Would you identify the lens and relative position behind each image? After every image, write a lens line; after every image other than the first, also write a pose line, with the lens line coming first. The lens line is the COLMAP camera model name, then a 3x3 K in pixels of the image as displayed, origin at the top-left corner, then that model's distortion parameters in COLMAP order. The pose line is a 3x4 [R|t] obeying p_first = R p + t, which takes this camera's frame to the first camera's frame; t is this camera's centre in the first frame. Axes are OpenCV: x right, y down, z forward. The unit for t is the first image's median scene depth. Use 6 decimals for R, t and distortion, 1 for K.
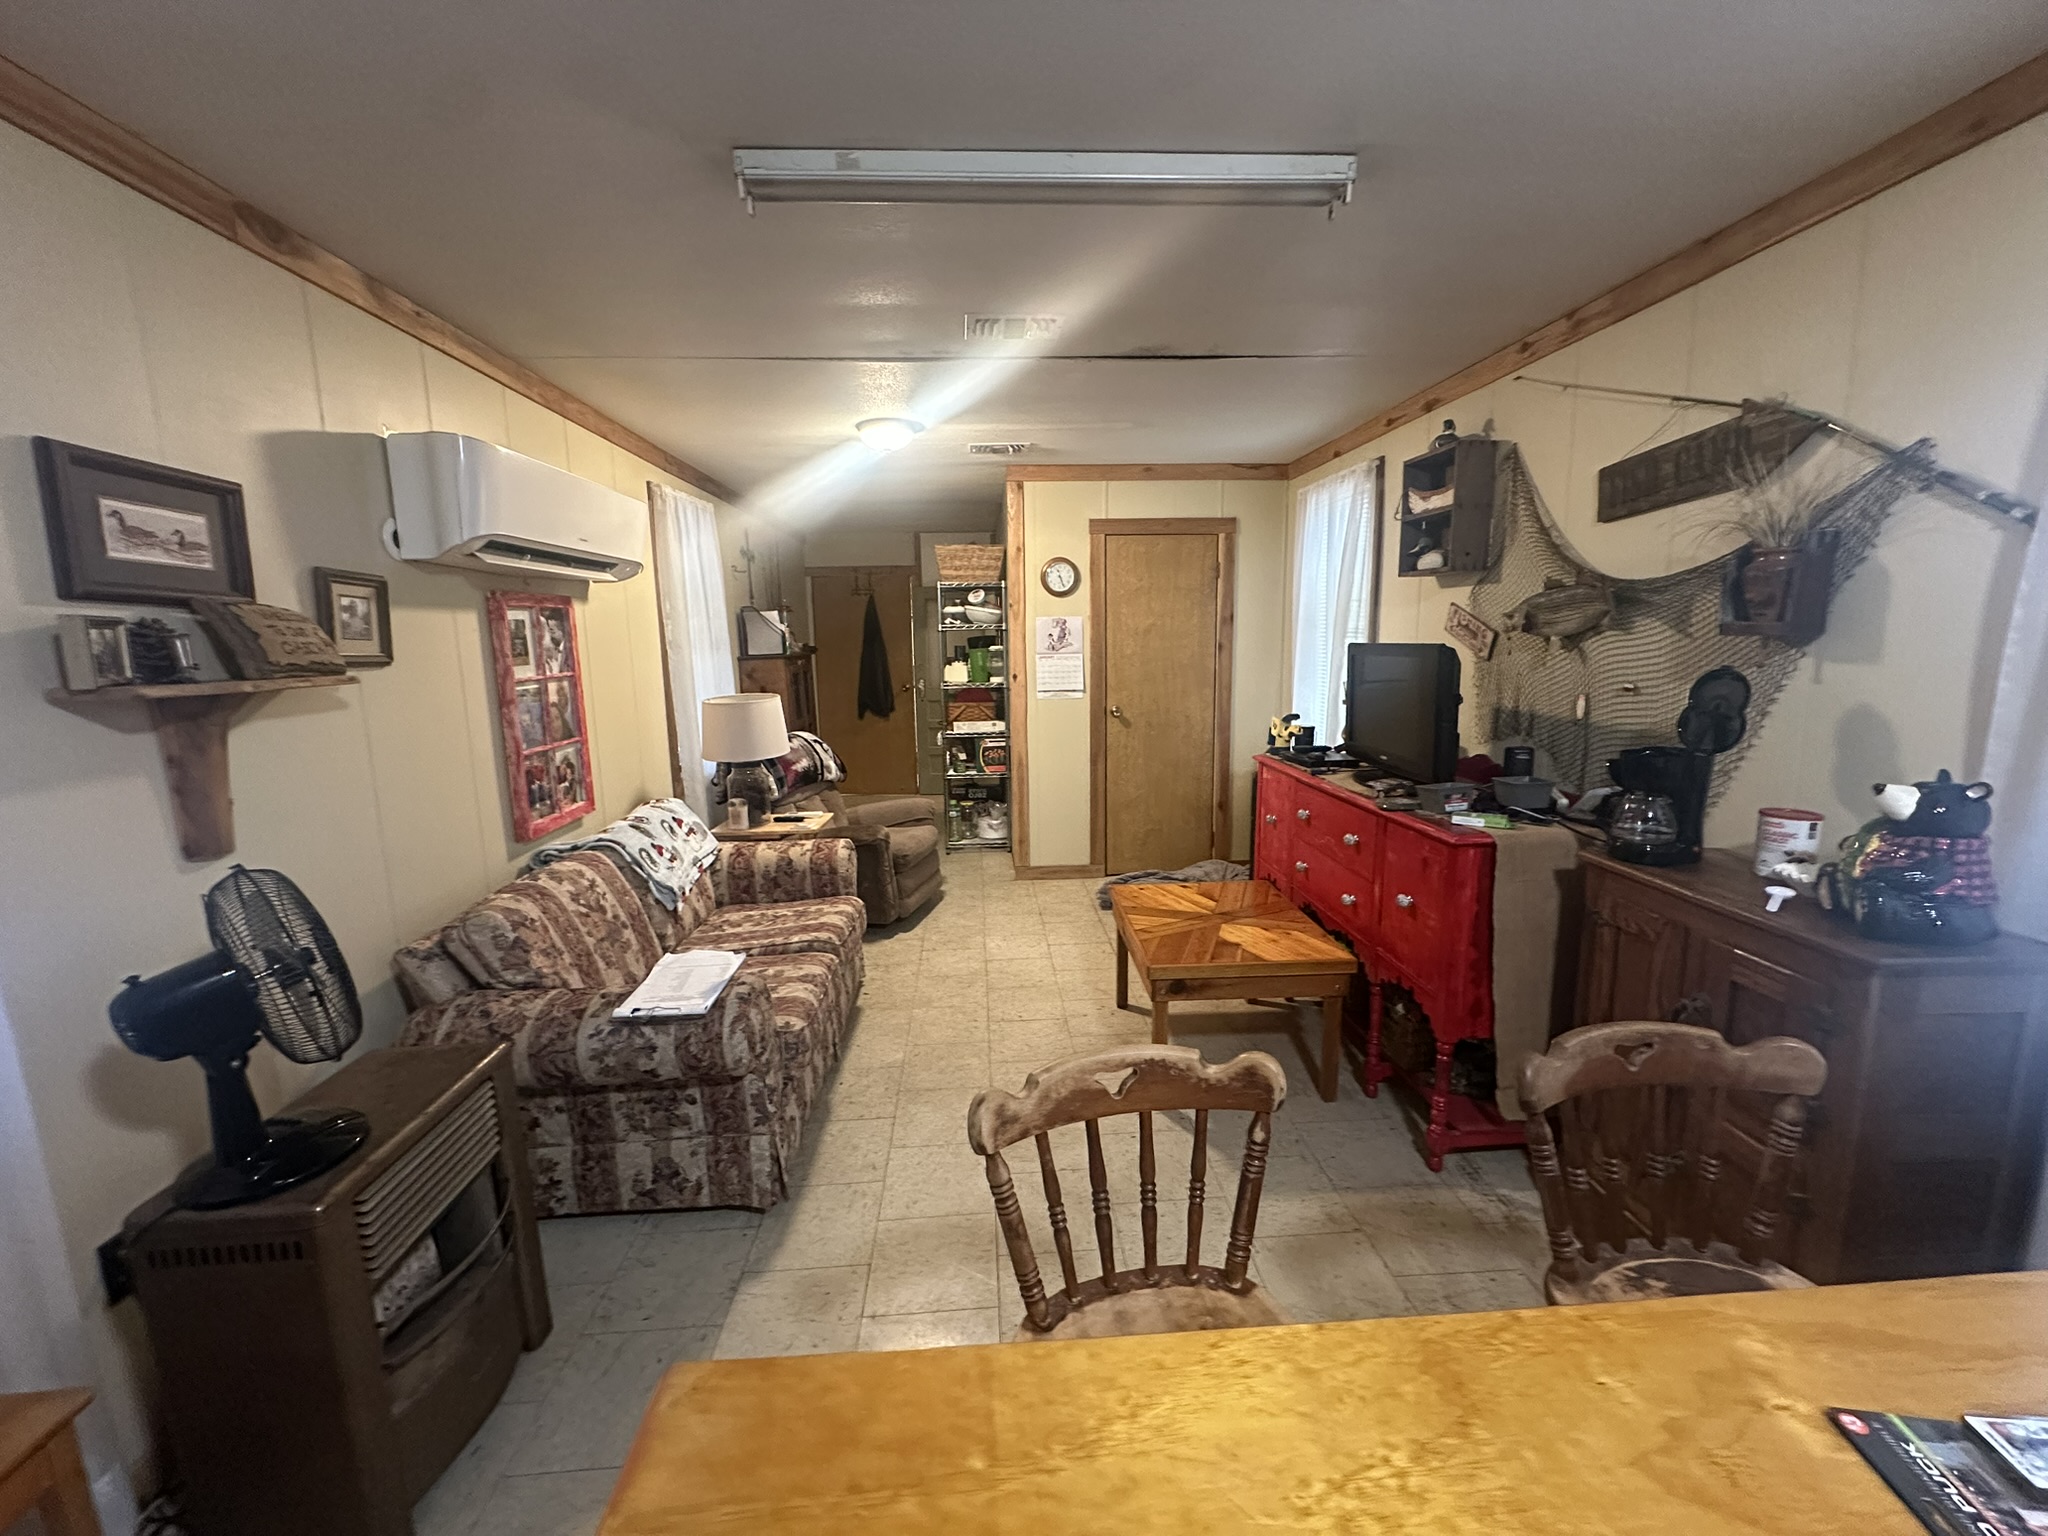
lens RADIAL K [[822.0, 0, 1028.3], [0, 822.0, 770.5], [0, 0, 1]] dist [0.000569, -0.000024]
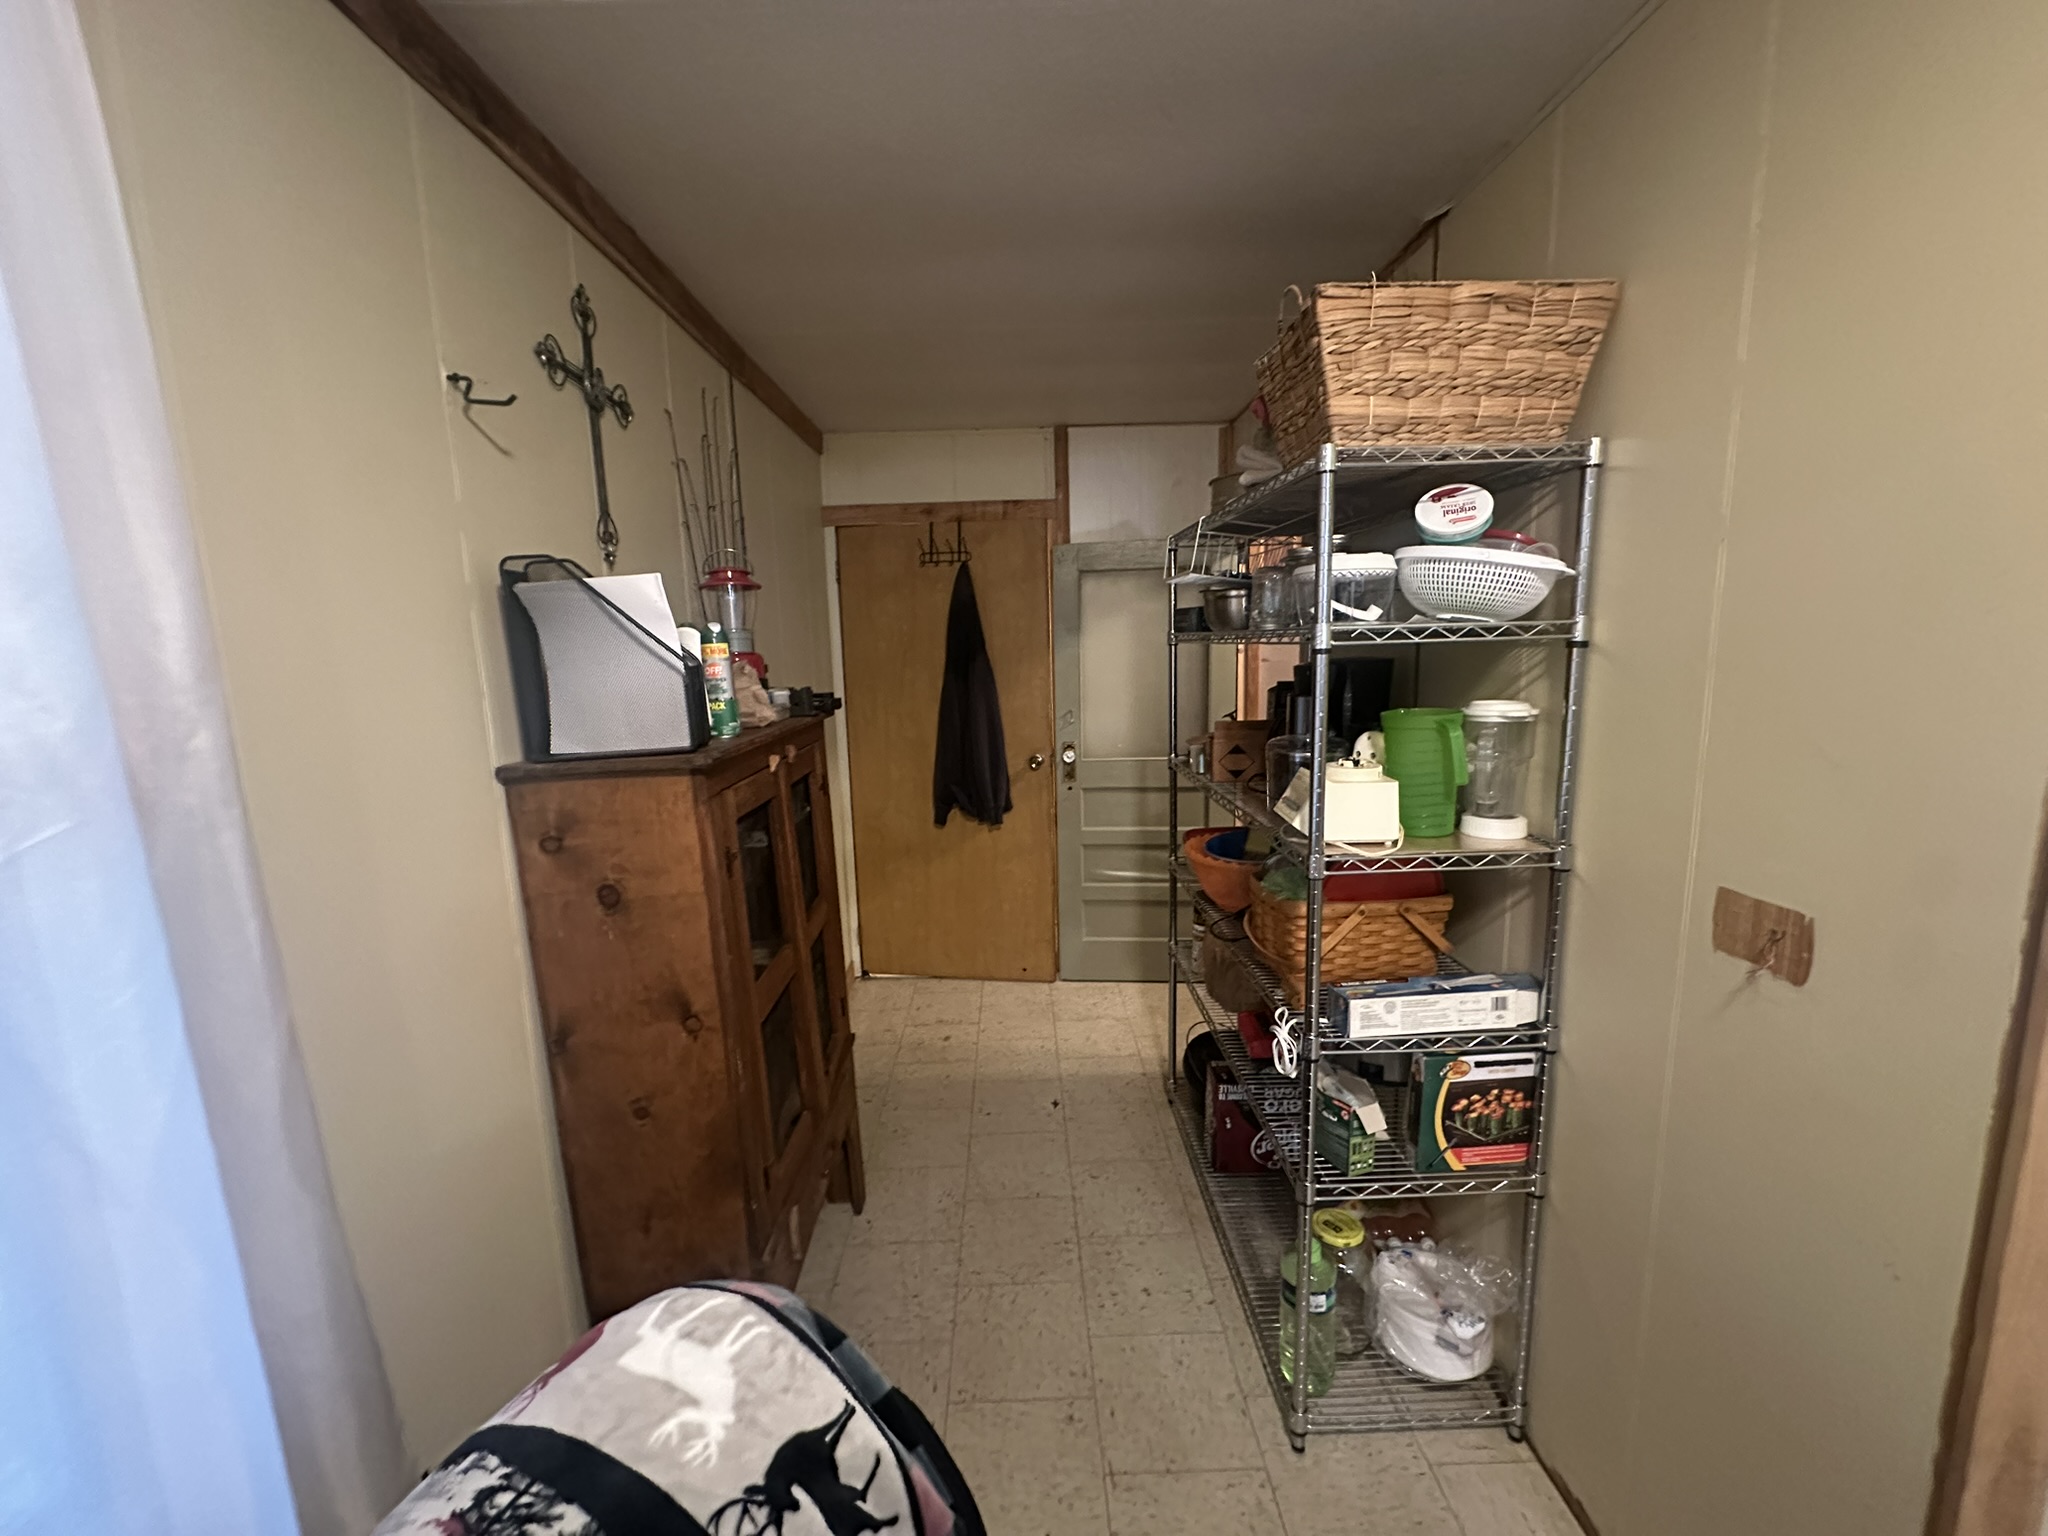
lens RADIAL K [[822.0, 0, 1020.9], [0, 822.0, 771.5], [0, 0, 1]] dist [0.000569, -0.000024]
pose [[0.998211, -0.003296, -0.059702, -0.177383], [0.003180, 0.999993, -0.002040, -0.129160], [0.059709, 0.001846, 0.998214, 0.727946]]
